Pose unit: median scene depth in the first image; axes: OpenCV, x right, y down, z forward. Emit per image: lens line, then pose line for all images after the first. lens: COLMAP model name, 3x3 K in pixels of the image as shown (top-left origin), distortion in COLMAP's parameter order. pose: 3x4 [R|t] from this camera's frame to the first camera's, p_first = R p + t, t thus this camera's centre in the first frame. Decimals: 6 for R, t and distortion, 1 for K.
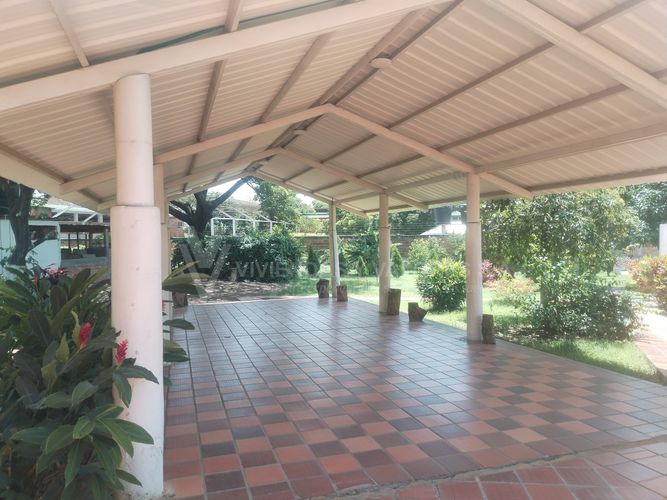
lens RADIAL K [[486.4, 0, 334.5], [0, 486.4, 248.8], [0, 0, 1]] dist [0.024787, -0.035445]
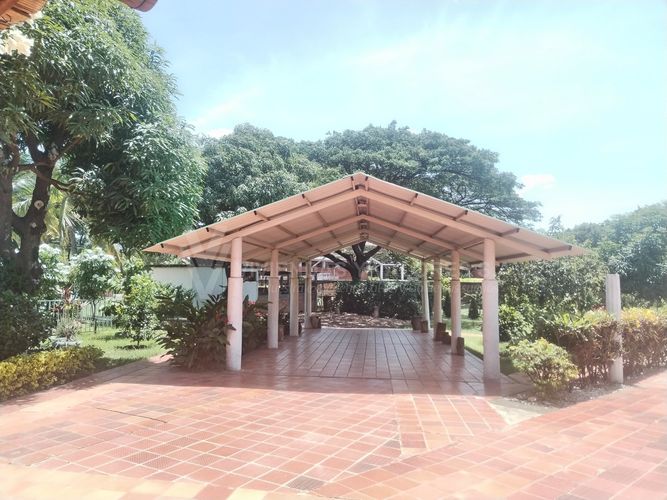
lens RADIAL K [[486.4, 0, 332.7], [0, 486.4, 248.8], [0, 0, 1]] dist [0.024787, -0.035445]
pose [[0.920333, -0.003706, -0.391119, 0.204642], [-0.029802, 0.996384, -0.079567, -0.005899], [0.389999, 0.084884, 0.916894, -0.243919]]
